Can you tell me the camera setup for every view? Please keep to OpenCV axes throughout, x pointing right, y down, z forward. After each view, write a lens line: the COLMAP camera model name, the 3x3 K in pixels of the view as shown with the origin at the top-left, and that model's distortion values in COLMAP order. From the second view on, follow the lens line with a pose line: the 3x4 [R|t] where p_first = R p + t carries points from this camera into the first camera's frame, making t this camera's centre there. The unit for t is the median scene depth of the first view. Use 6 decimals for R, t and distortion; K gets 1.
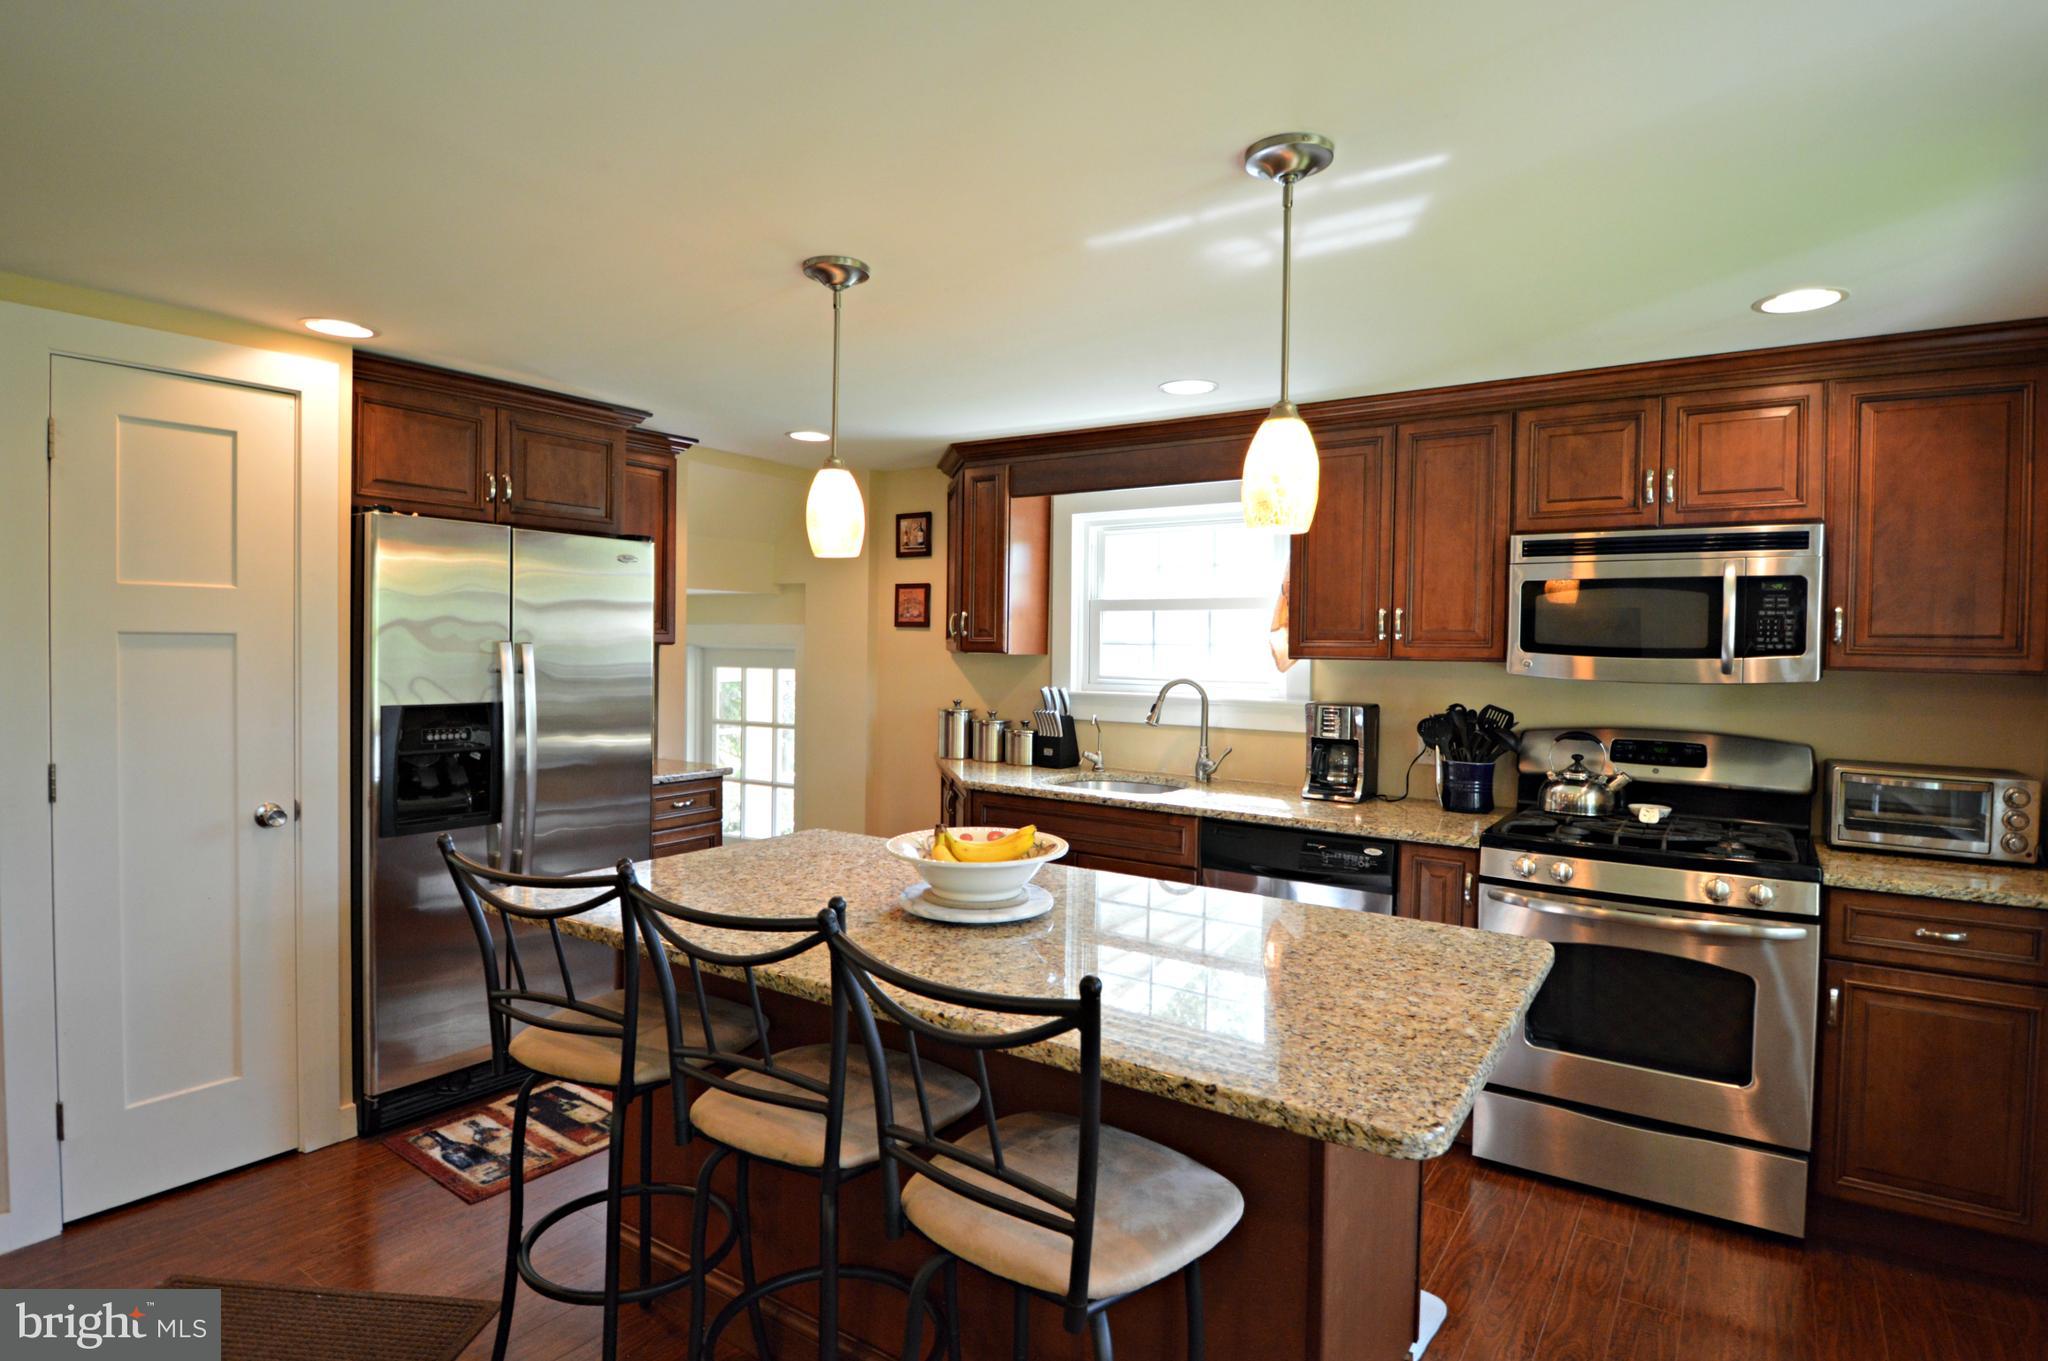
lens RADIAL K [[1084.2, 0, 1027.6], [0, 1084.2, 673.0], [0, 0, 1]] dist [0.006466, -0.001389]
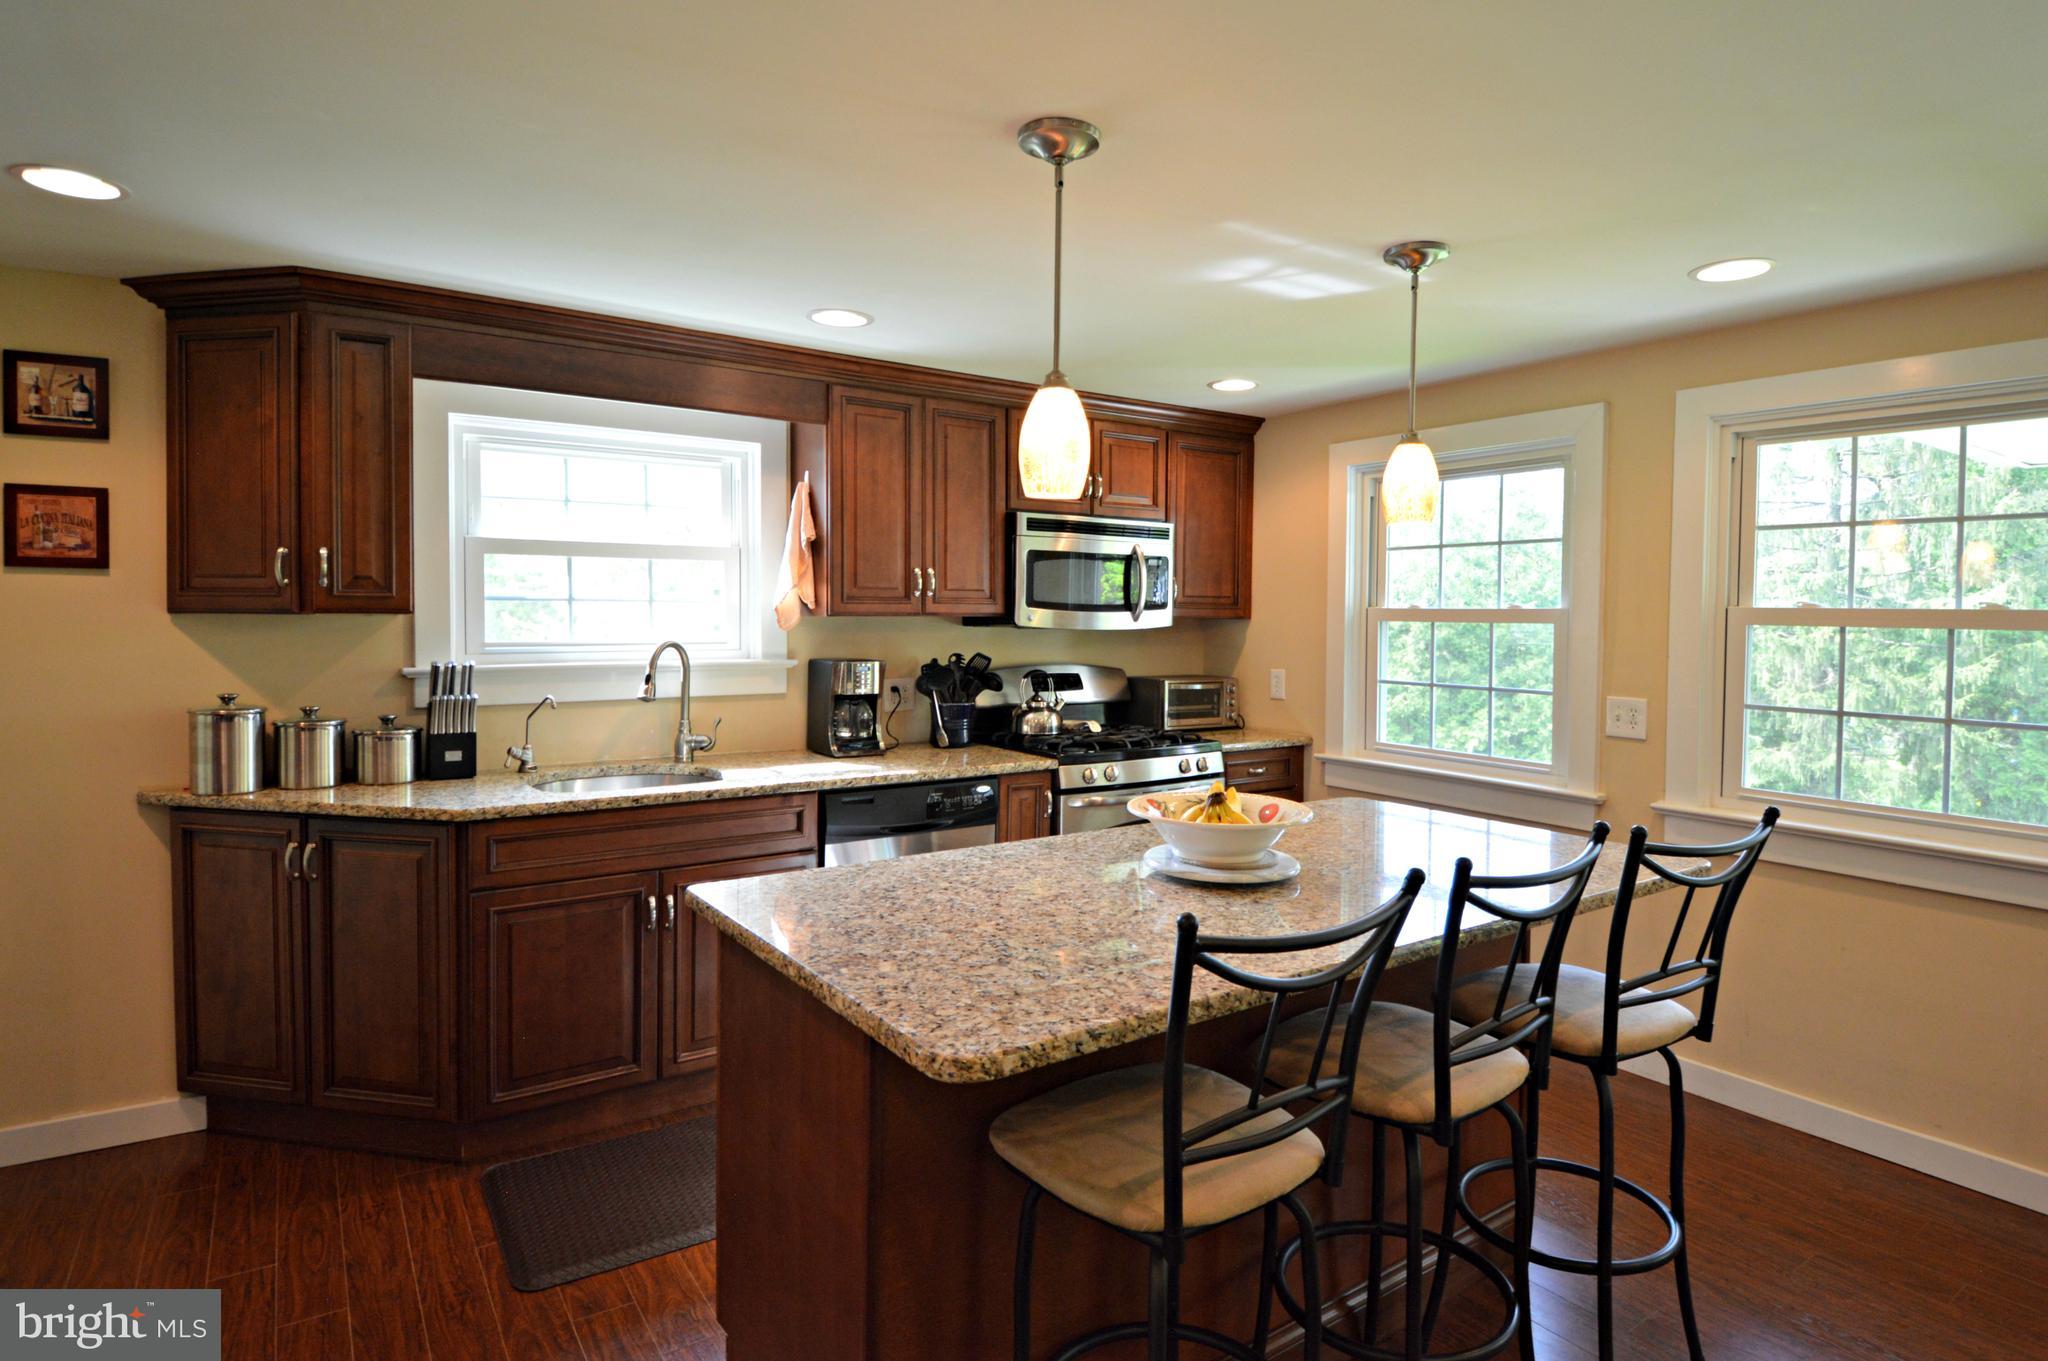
lens RADIAL K [[1129.0, 0, 1028.4], [0, 1129.0, 662.9], [0, 0, 1]] dist [0.004750, -0.001590]
pose [[0.334868, -0.050980, 0.940885, -0.692221], [0.023266, 0.998678, 0.045831, -0.014428], [-0.941978, 0.006543, 0.335612, 0.529250]]
